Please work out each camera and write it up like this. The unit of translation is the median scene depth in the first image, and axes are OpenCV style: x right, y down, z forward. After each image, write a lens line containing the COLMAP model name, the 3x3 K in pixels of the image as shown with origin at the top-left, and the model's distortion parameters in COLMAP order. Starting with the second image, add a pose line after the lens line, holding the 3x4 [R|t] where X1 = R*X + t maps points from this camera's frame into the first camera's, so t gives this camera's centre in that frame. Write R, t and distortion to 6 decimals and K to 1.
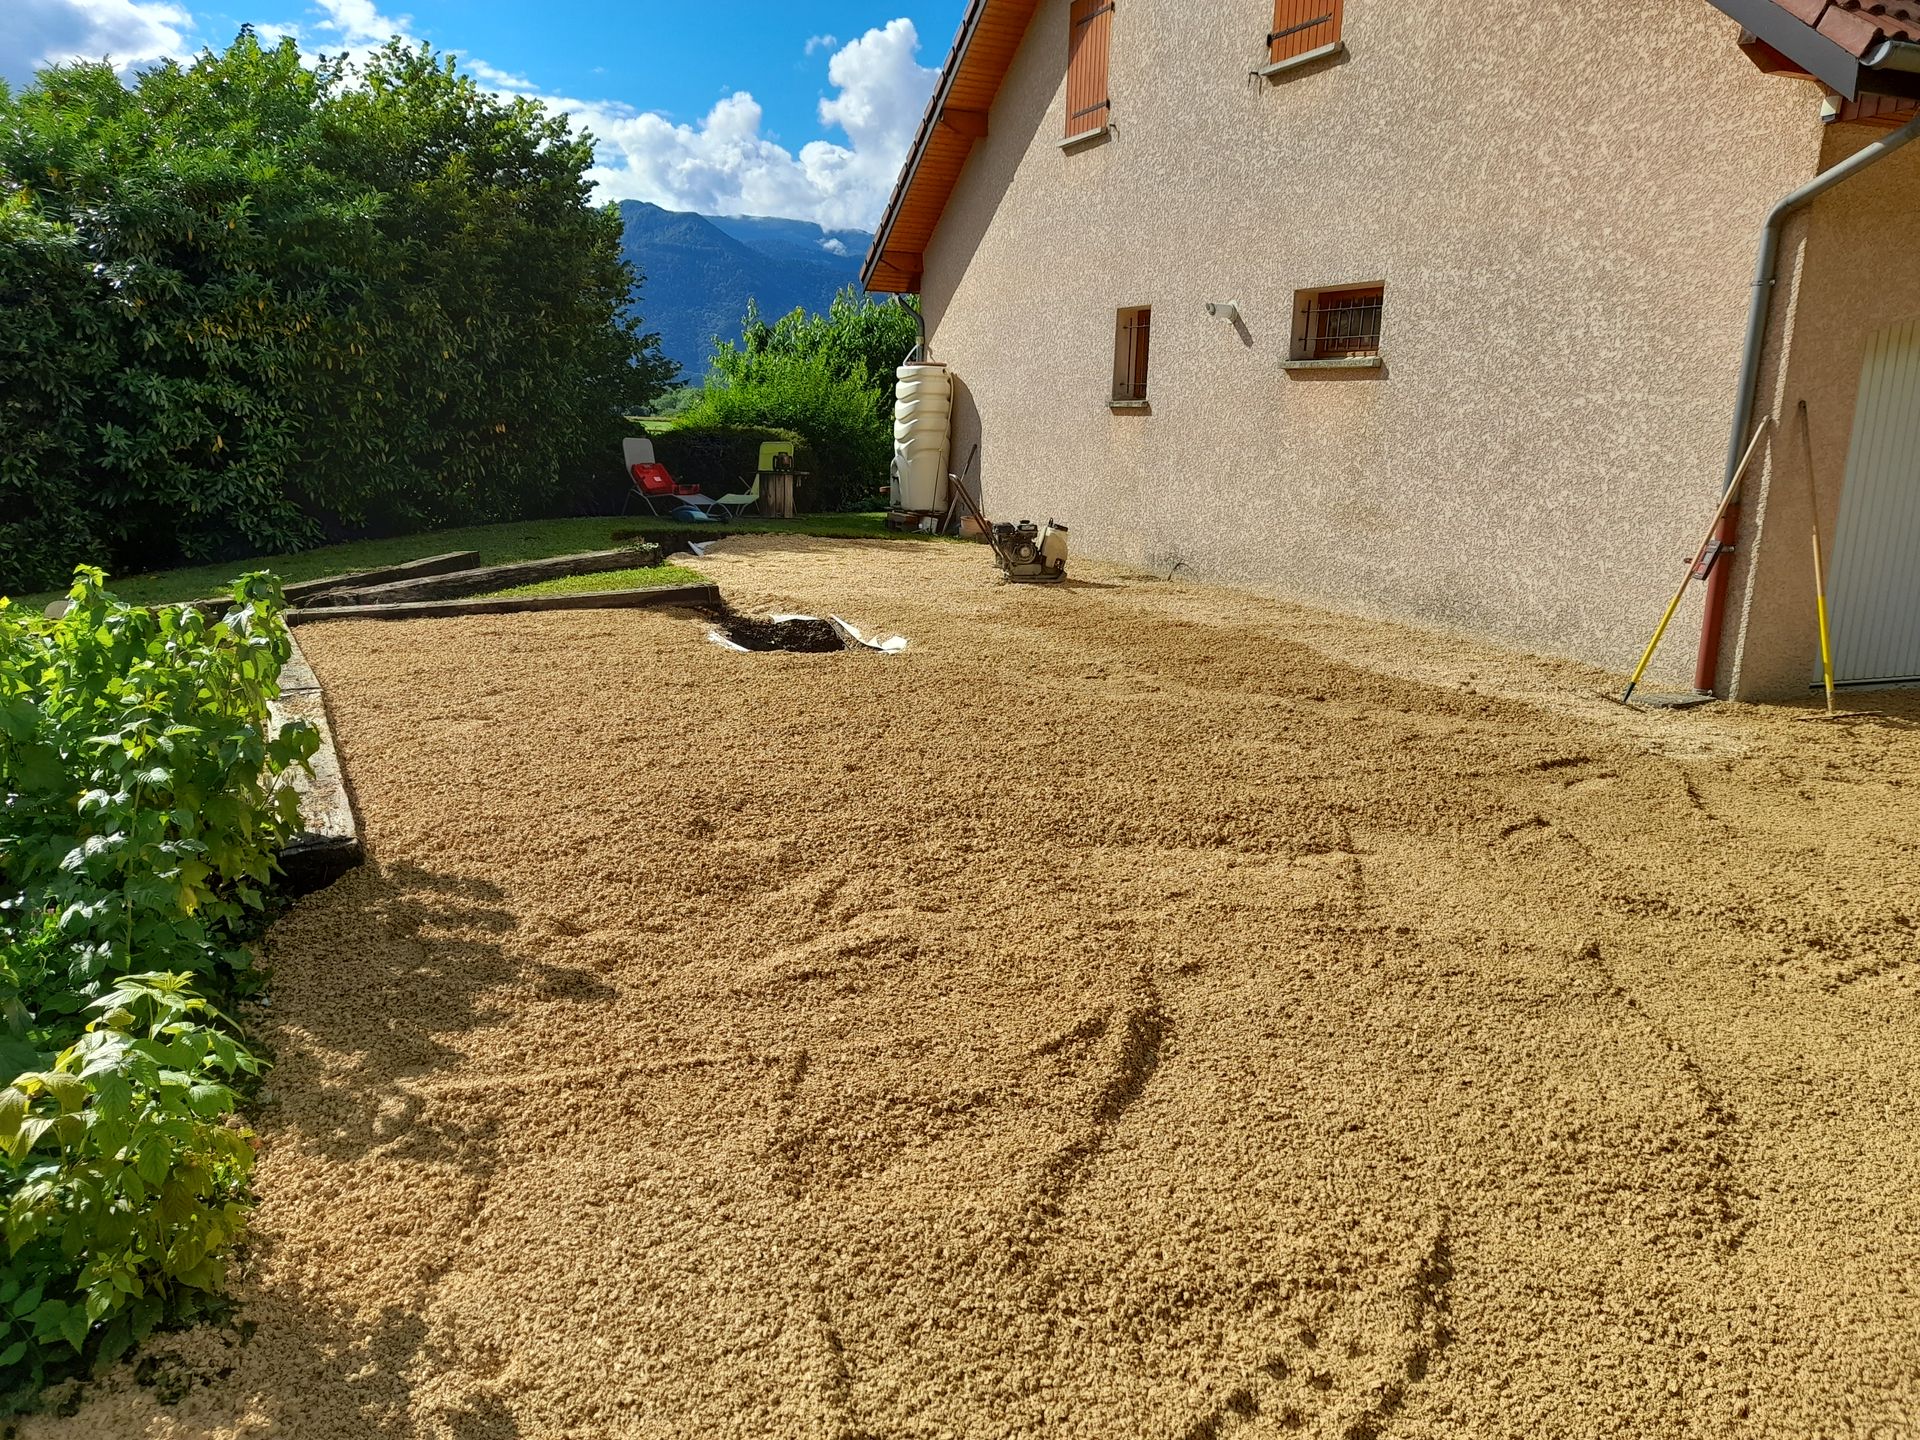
lens RADIAL K [[1405.4, 0, 962.0], [0, 1405.4, 708.3], [0, 0, 1]] dist [0.052039, -0.044365]
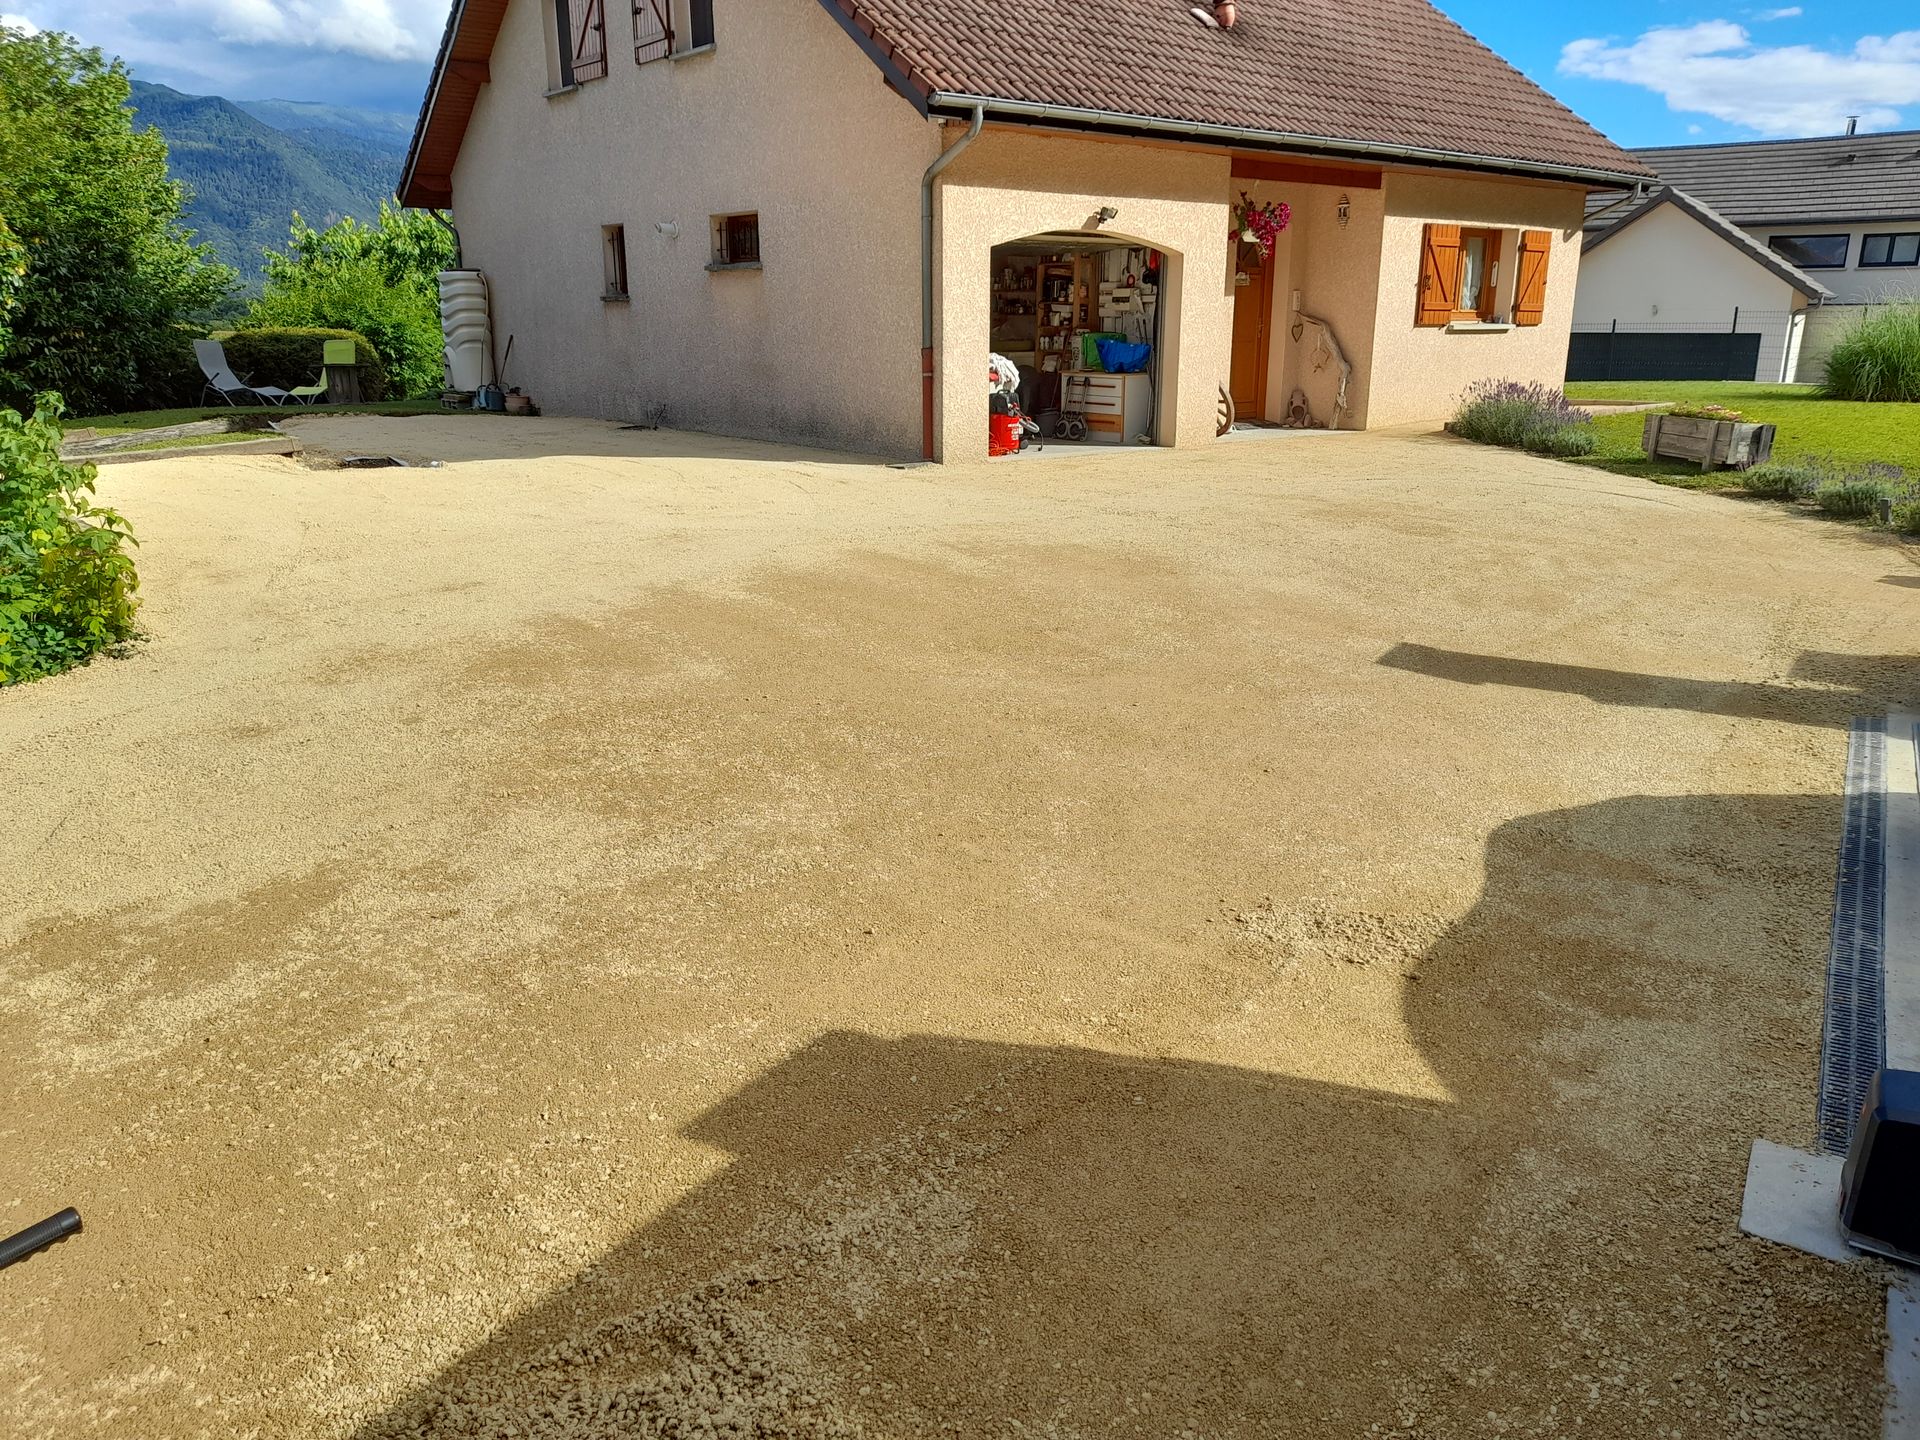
lens RADIAL K [[1416.1, 0, 965.1], [0, 1416.1, 715.4], [0, 0, 1]] dist [0.031772, -0.006571]
pose [[0.962979, -0.103159, 0.249056, 0.058142], [0.085040, 0.992958, 0.082476, 0.092188], [-0.255810, -0.058243, 0.964971, -0.403614]]
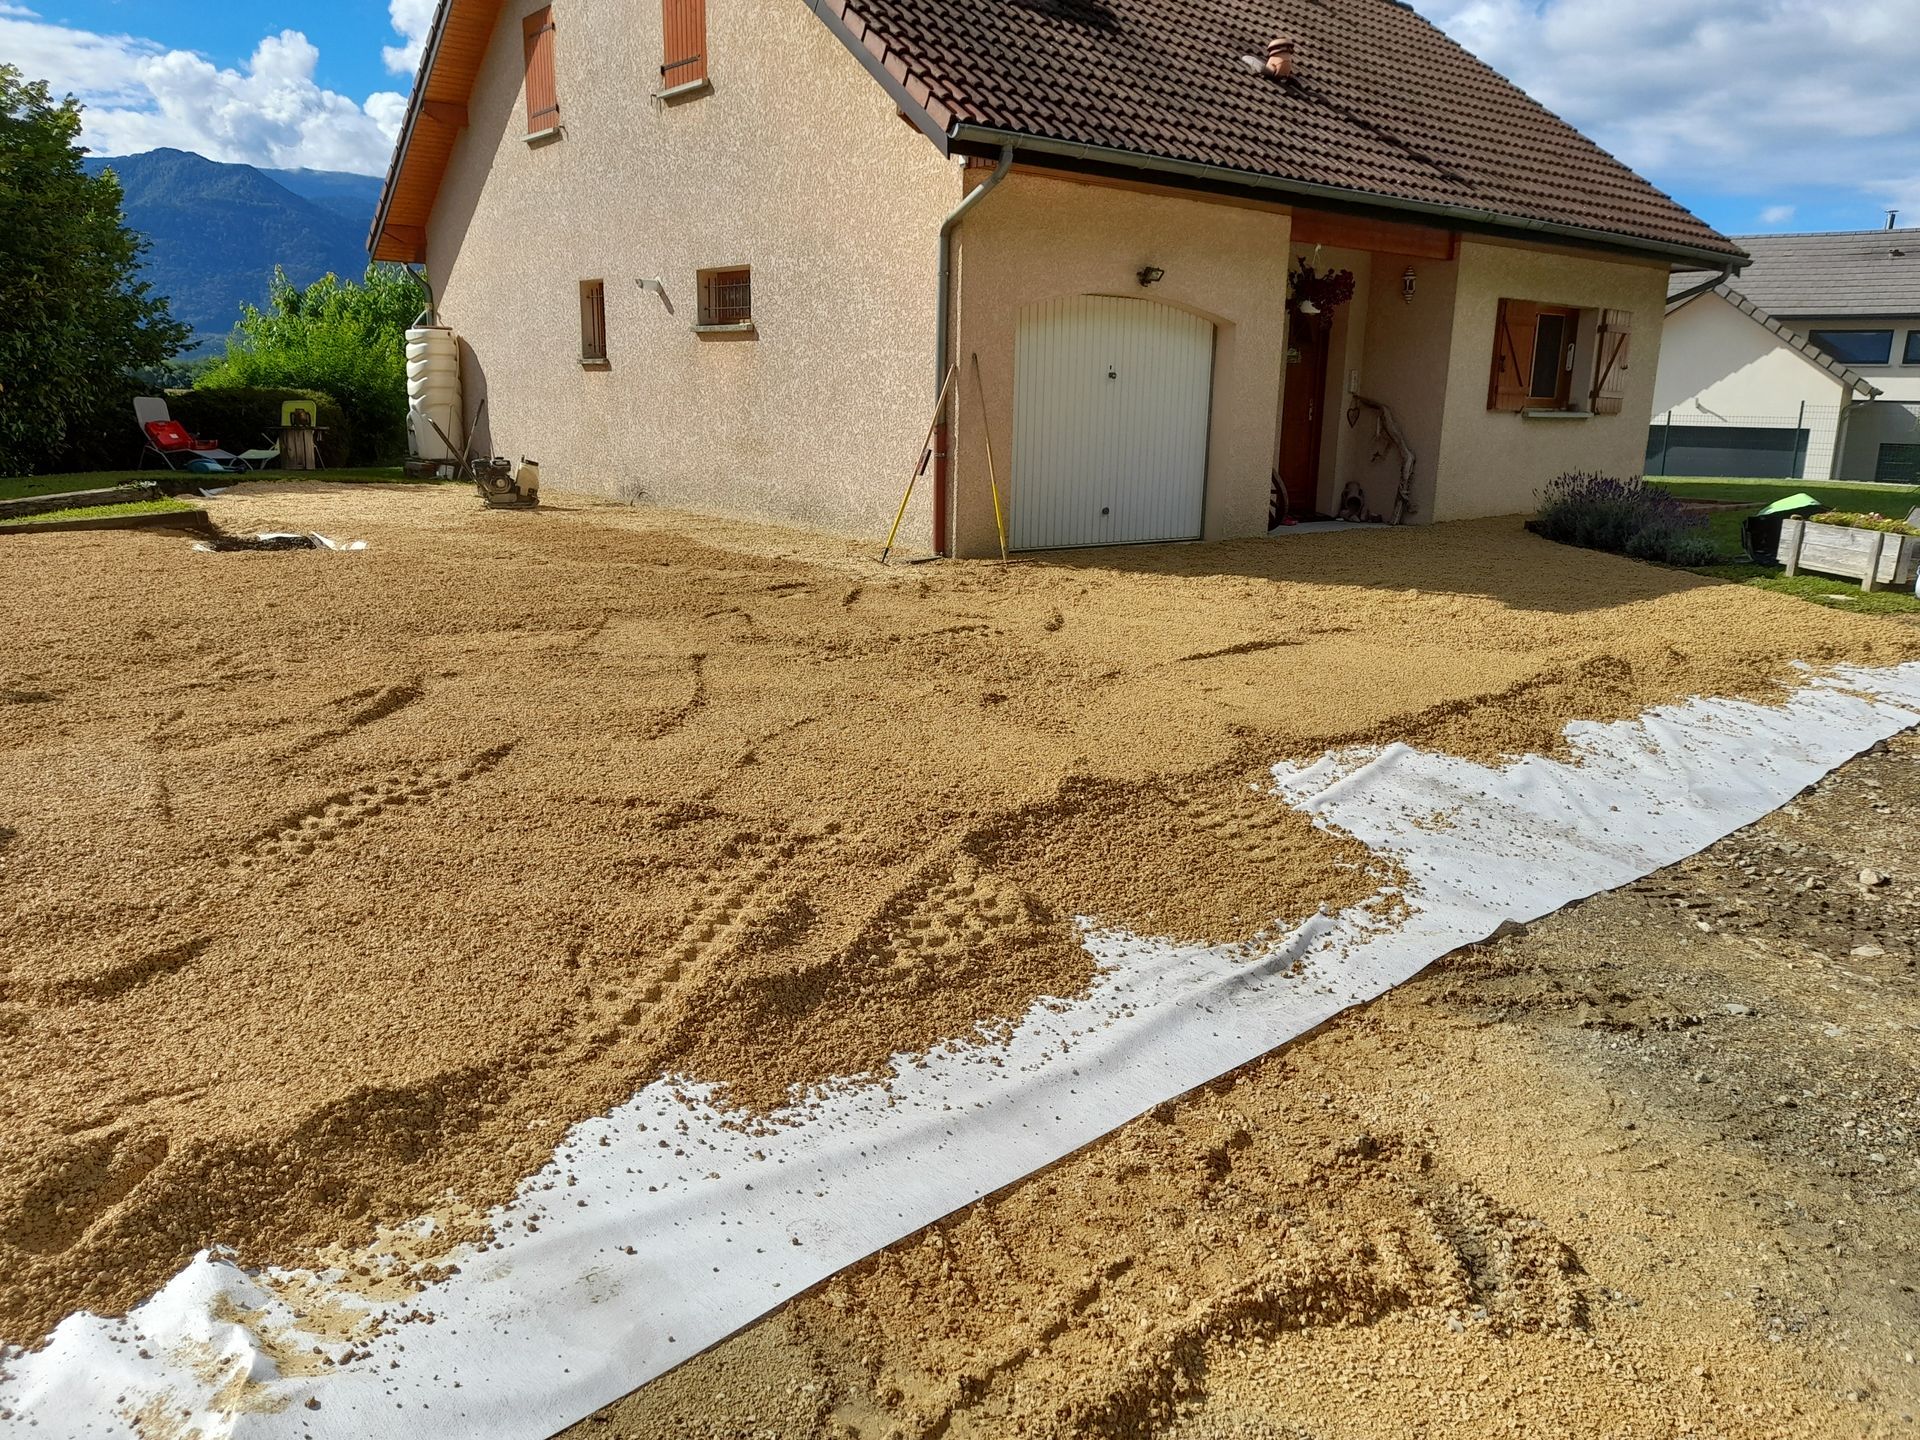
lens RADIAL K [[1405.4, 0, 962.0], [0, 1405.4, 708.3], [0, 0, 1]] dist [0.052039, -0.044365]
pose [[0.965611, -0.066816, 0.251260, 0.096443], [0.061760, 0.997699, 0.027963, 0.063189], [-0.252550, -0.011483, 0.967516, -0.242303]]
